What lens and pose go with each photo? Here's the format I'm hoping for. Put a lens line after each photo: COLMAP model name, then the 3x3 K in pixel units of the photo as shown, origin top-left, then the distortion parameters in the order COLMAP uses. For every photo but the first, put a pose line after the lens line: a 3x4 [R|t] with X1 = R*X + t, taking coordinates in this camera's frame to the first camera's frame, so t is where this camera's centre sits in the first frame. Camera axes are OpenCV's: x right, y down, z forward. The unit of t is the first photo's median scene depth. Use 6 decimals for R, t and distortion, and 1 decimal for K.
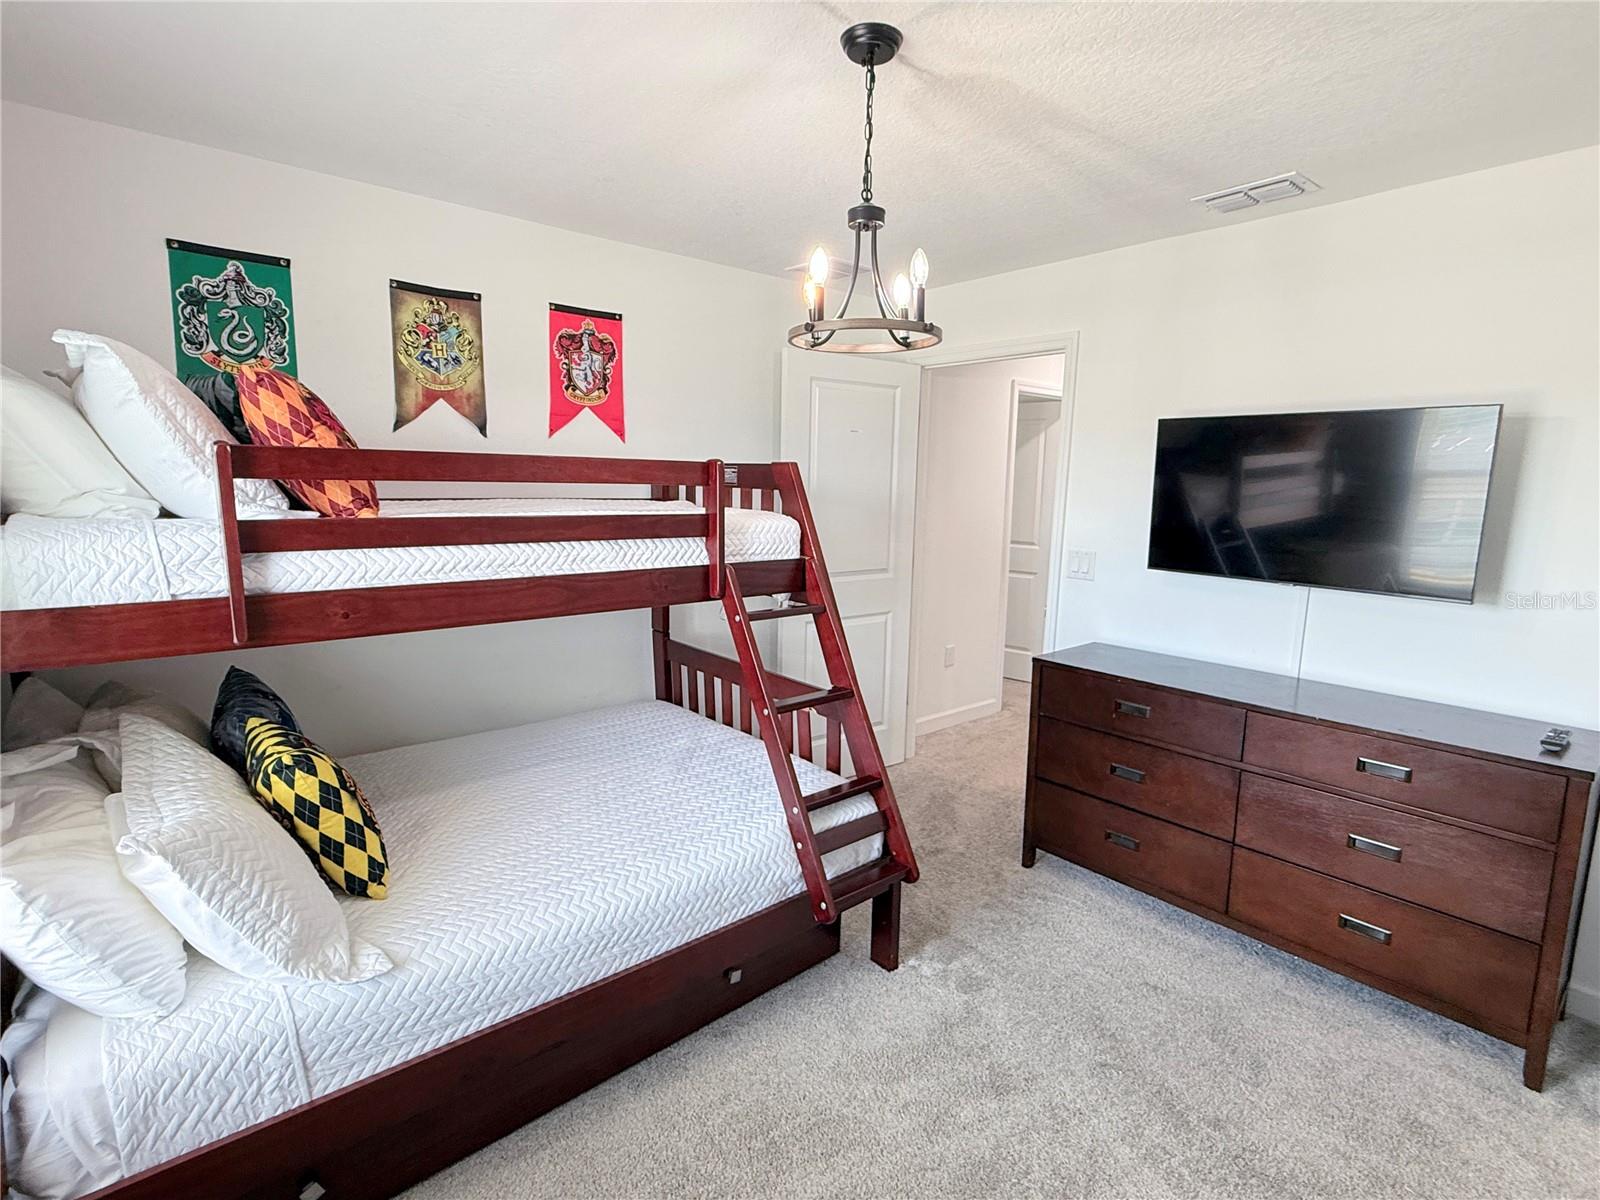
lens RADIAL K [[797.7, 0, 798.4], [0, 797.7, 596.4], [0, 0, 1]] dist [0.006579, 0.001667]
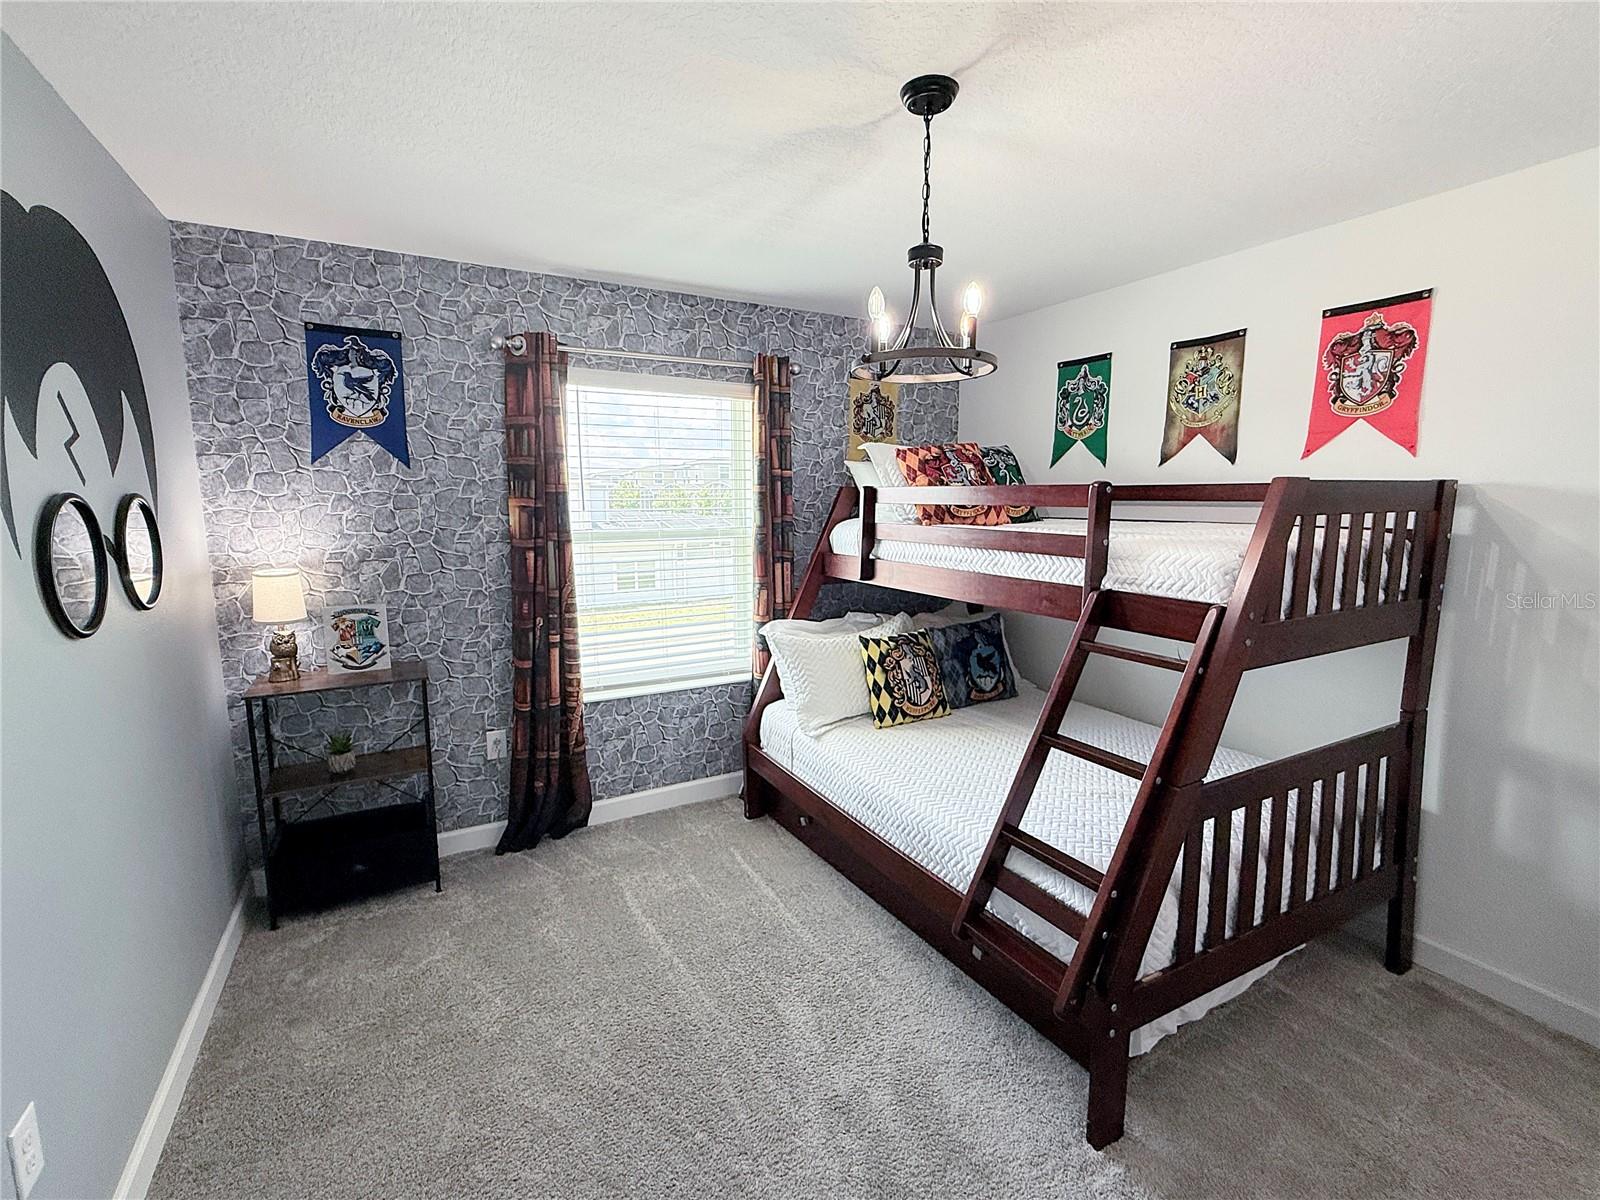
lens RADIAL K [[716.5, 0, 799.1], [0, 716.5, 596.8], [0, 0, 1]] dist [0.003740, 0.000502]
pose [[-0.197402, 0.116917, -0.973326, 0.692503], [-0.151179, 0.977355, 0.148062, -0.087779], [0.968596, 0.176374, -0.175257, 0.677221]]
